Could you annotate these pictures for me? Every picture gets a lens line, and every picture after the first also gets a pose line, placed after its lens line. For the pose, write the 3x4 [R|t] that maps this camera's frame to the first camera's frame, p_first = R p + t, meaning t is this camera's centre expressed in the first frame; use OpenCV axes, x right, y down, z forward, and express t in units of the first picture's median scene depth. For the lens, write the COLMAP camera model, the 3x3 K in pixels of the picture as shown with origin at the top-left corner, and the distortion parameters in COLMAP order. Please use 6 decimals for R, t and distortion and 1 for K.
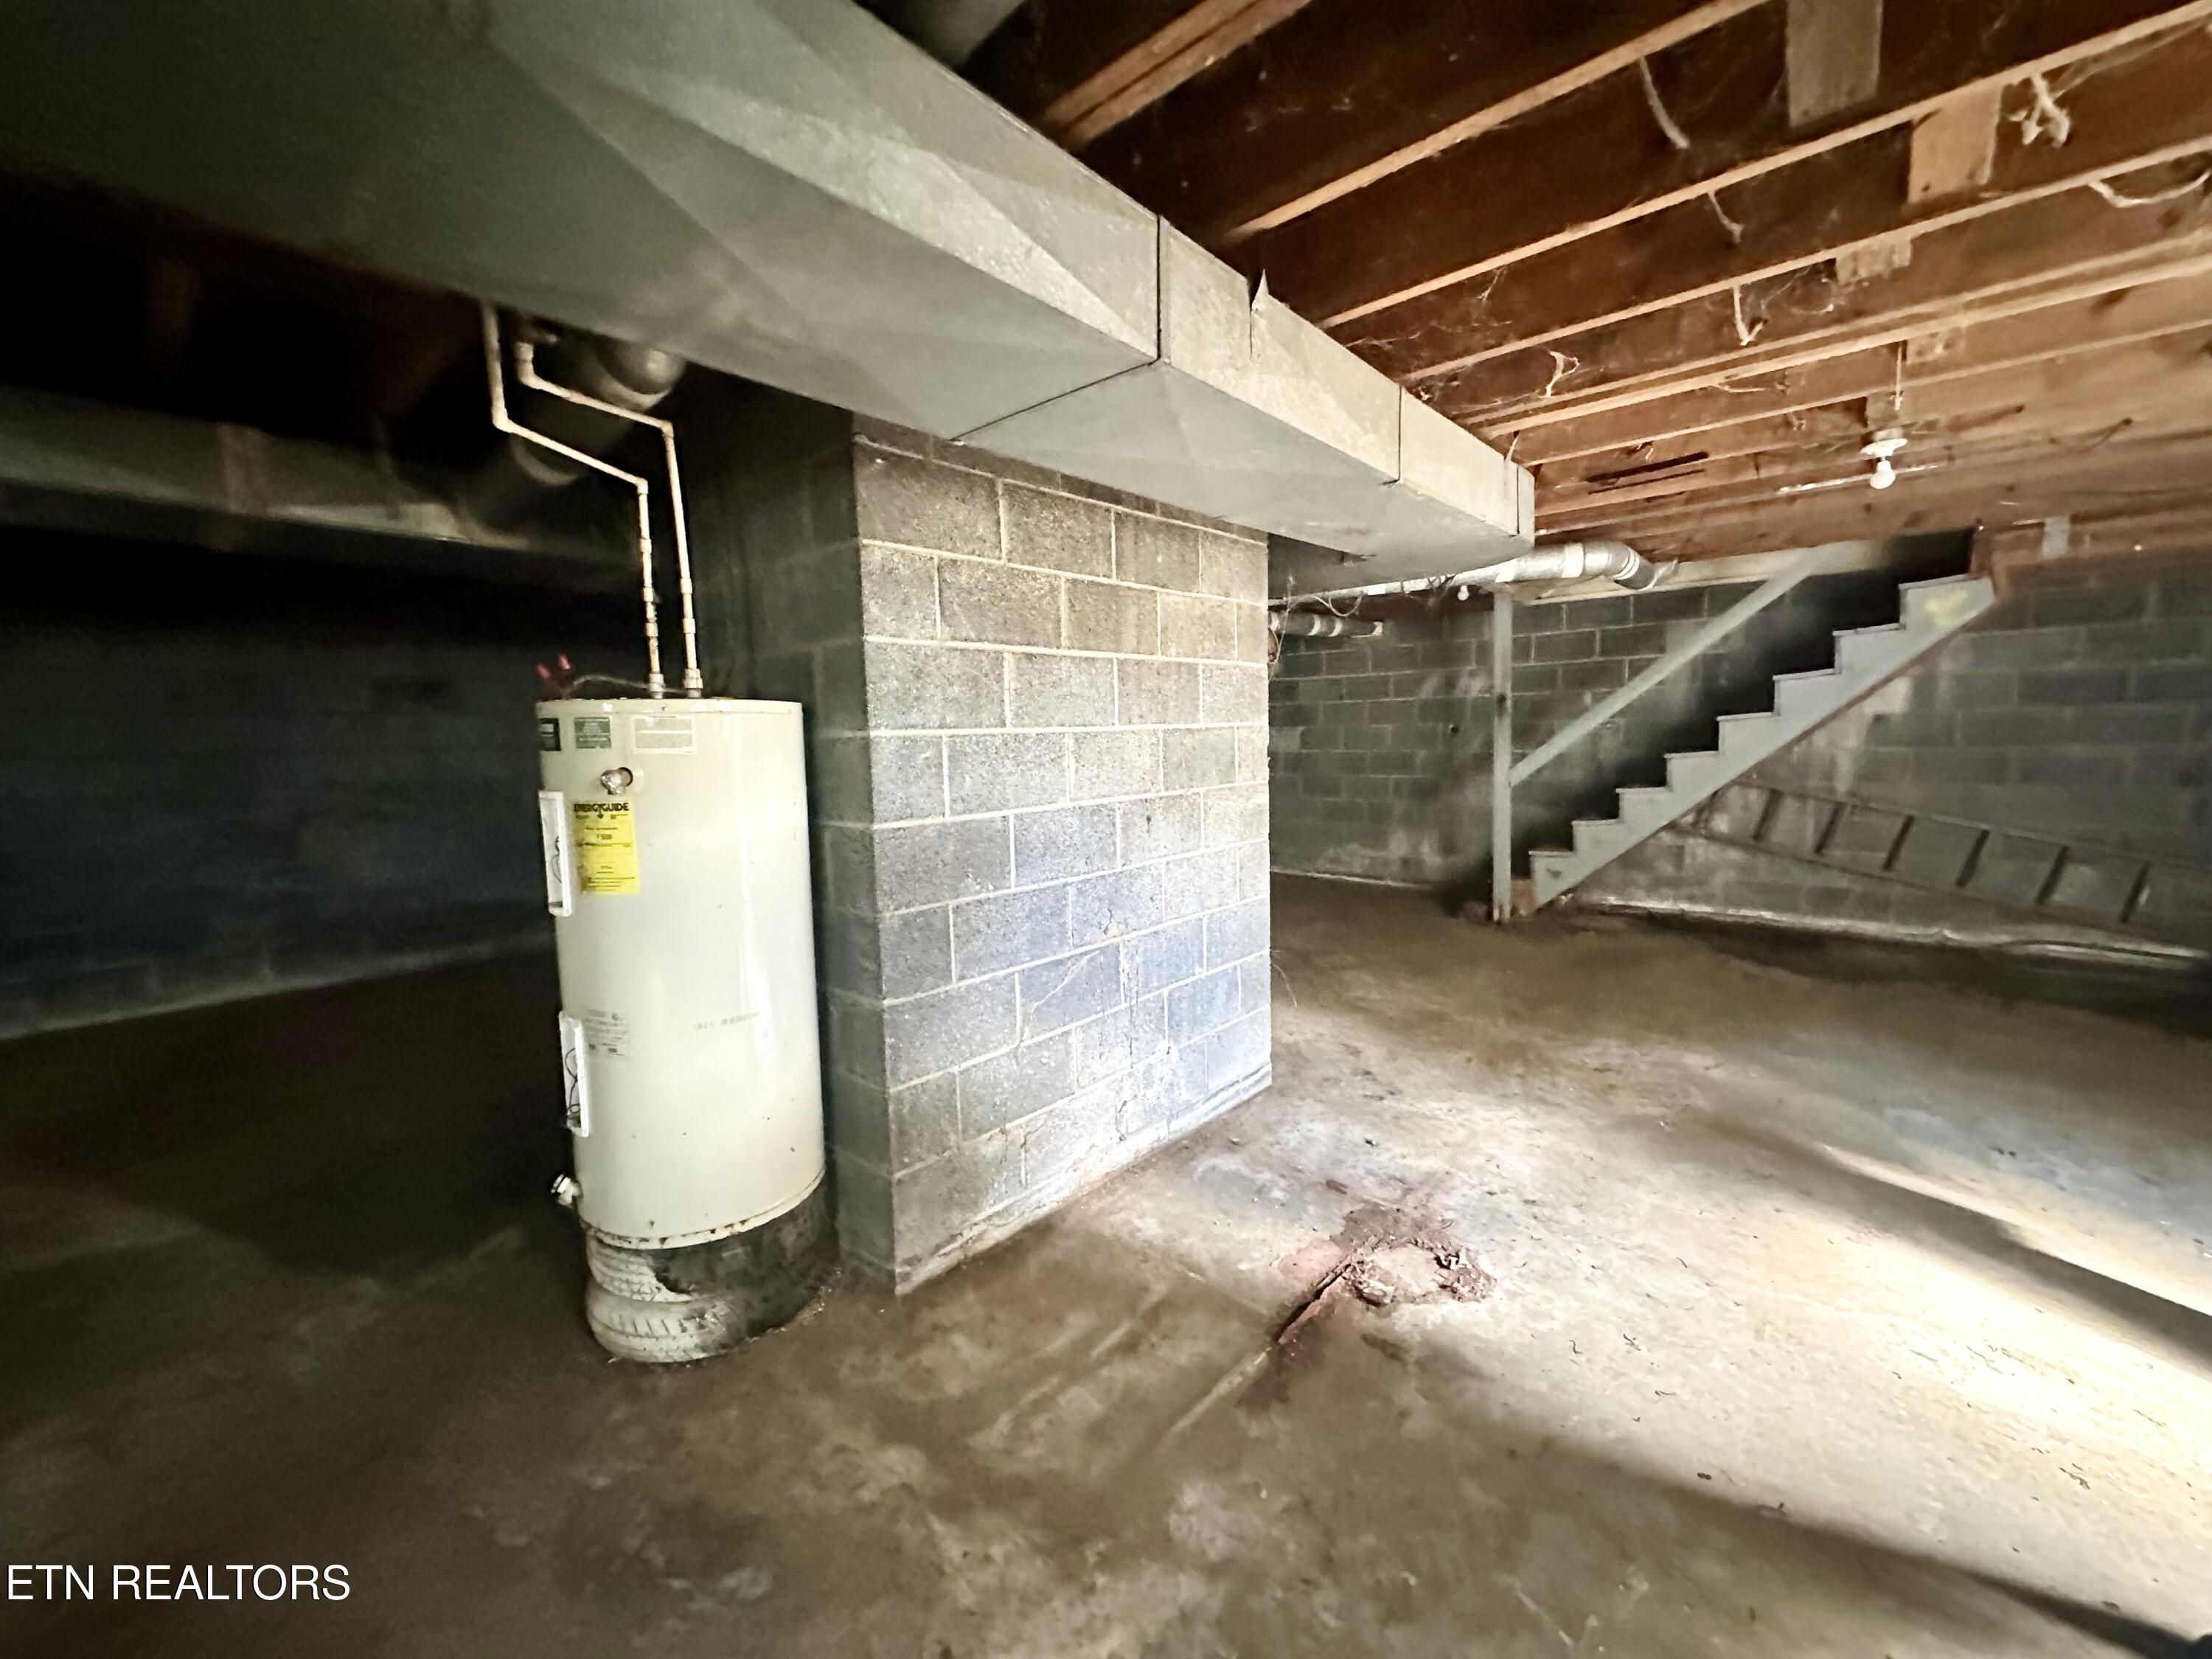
lens RADIAL K [[880.1, 0, 1108.8], [0, 880.1, 829.1], [0, 0, 1]] dist [-0.002553, 0.000424]
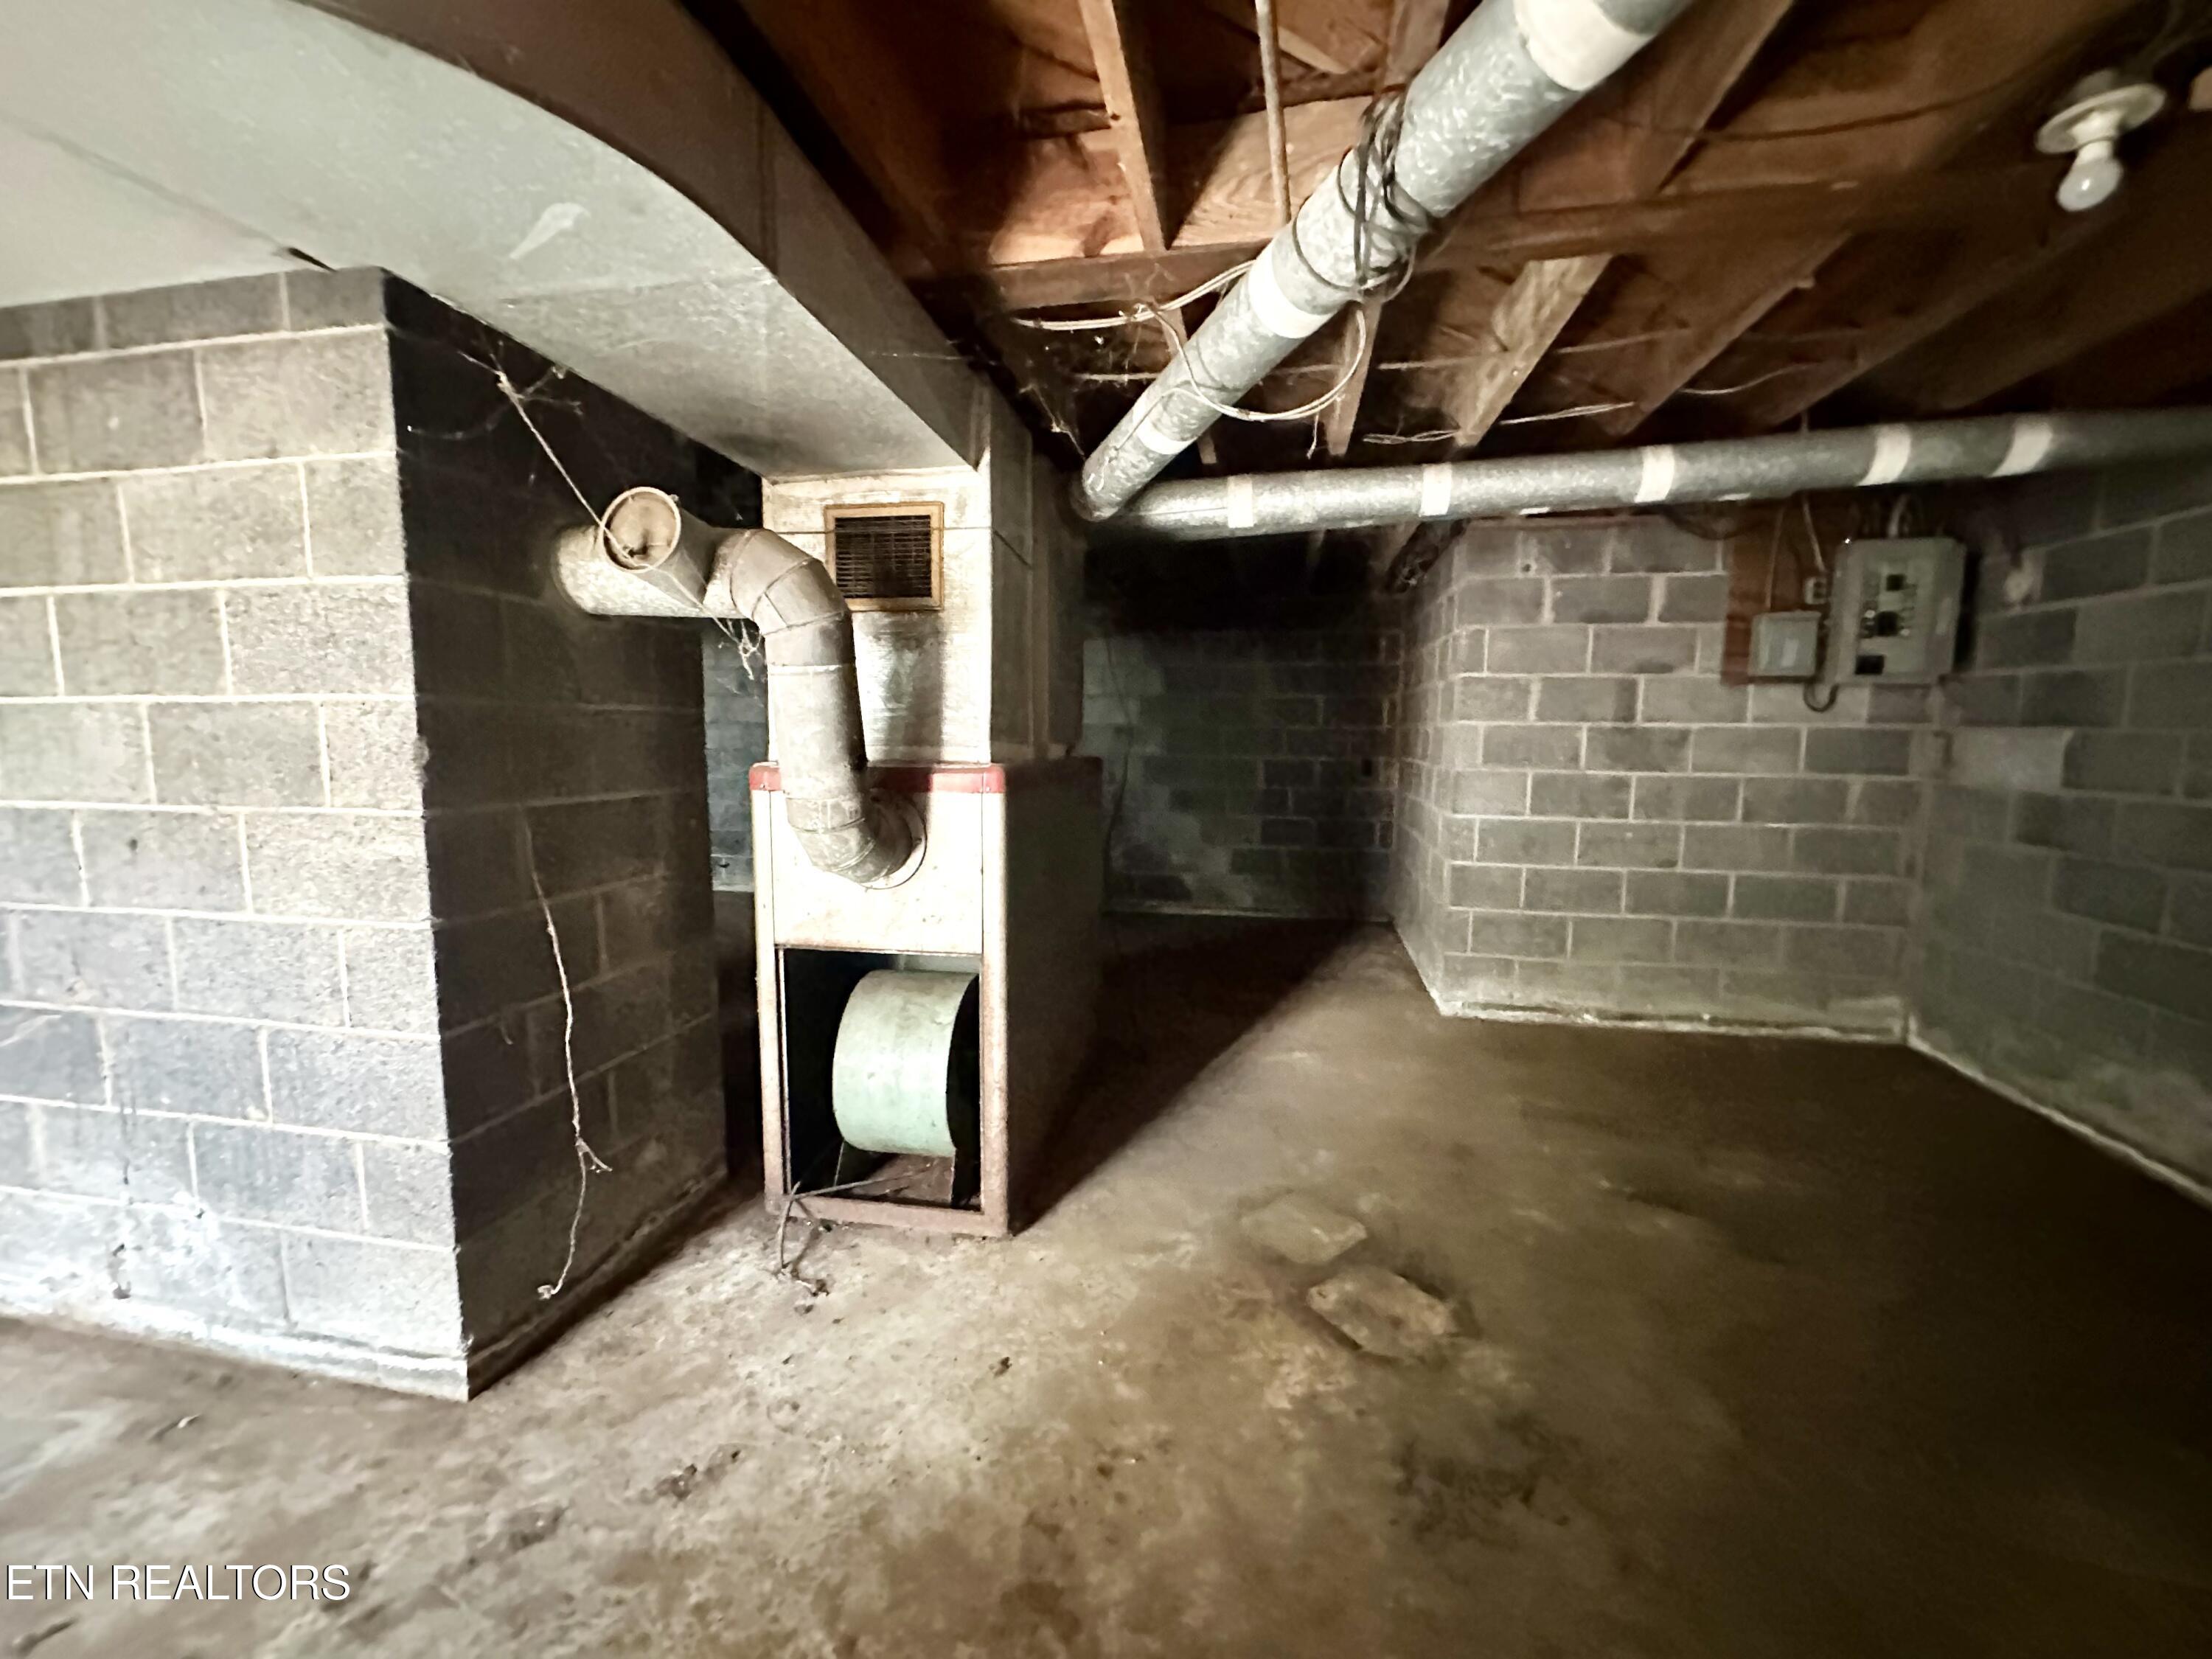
lens RADIAL K [[880.1, 0, 1108.8], [0, 880.1, 829.1], [0, 0, 1]] dist [-0.002553, 0.000424]
pose [[0.514881, 0.123937, -0.848255, 1.017884], [-0.116114, 0.990458, 0.074234, -0.162456], [0.849361, 0.060273, 0.524359, 1.357424]]
